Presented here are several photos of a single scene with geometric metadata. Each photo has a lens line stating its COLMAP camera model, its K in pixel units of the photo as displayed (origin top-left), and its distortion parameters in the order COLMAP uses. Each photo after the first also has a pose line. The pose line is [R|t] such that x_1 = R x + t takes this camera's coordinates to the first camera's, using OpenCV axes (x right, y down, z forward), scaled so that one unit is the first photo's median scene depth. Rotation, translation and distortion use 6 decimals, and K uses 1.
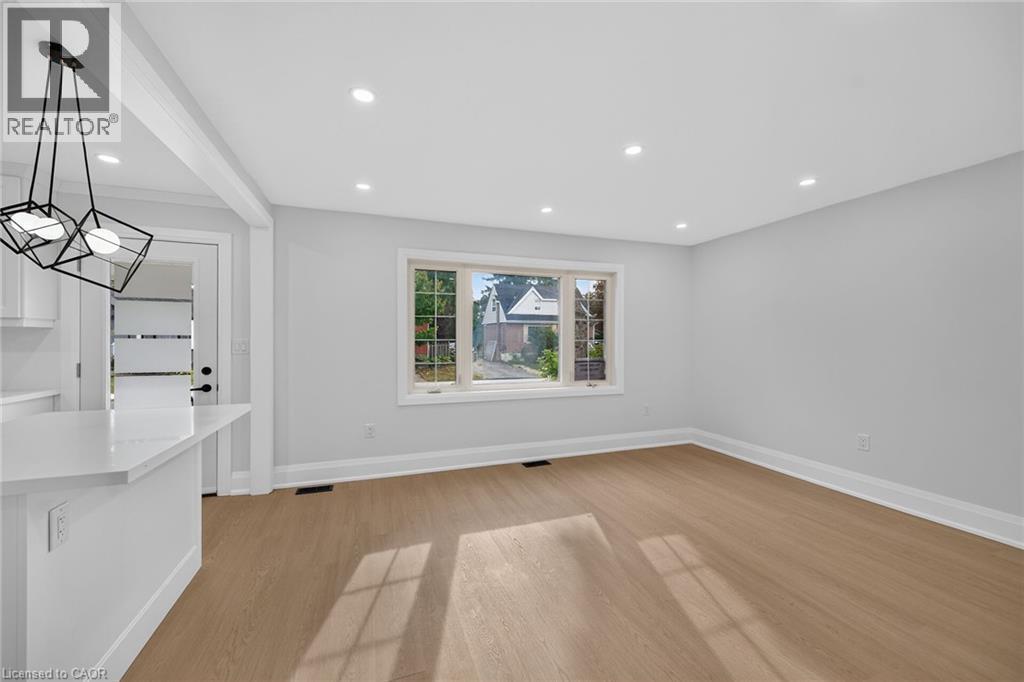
lens RADIAL K [[379.7, 0, 505.5], [0, 379.7, 332.2], [0, 0, 1]] dist [-0.014016, 0.000008]
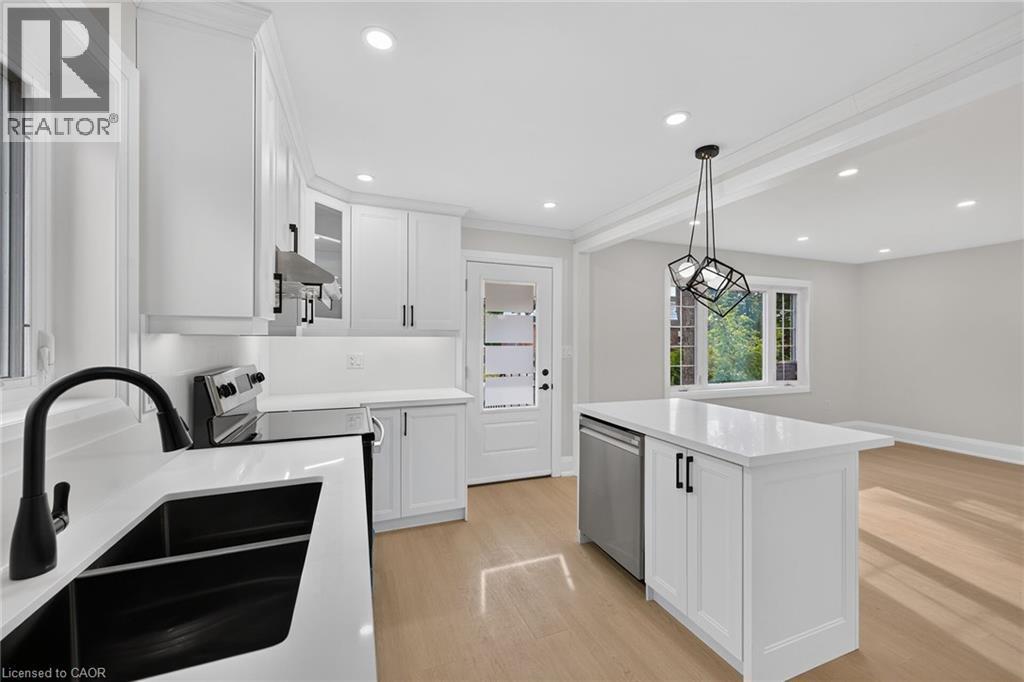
lens RADIAL K [[406.0, 0, 513.4], [0, 406.0, 340.4], [0, 0, 1]] dist [0.005291, -0.001188]
pose [[0.998570, -0.003542, 0.053345, -0.917424], [0.003292, 0.999983, 0.004775, -0.006061], [-0.053361, -0.004593, 0.998565, -0.271241]]
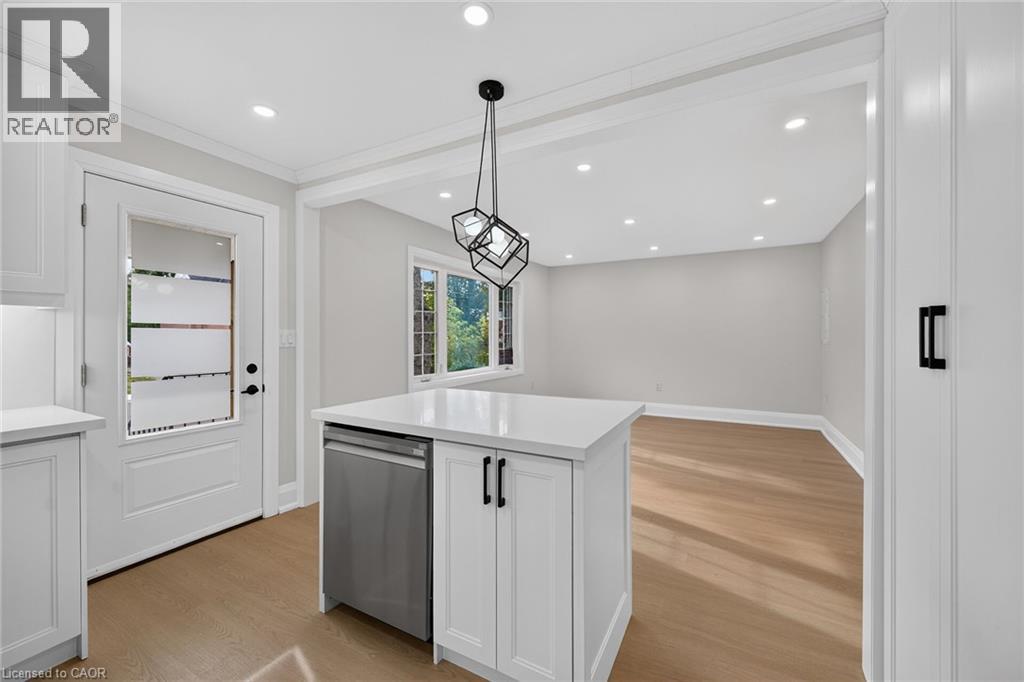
lens RADIAL K [[406.0, 0, 510.1], [0, 406.0, 335.6], [0, 0, 1]] dist [0.005291, -0.001188]
pose [[0.741673, -0.008035, 0.670713, -0.923910], [0.005624, 0.999968, 0.005761, 0.027163], [-0.670738, -0.000501, 0.741694, -0.033266]]
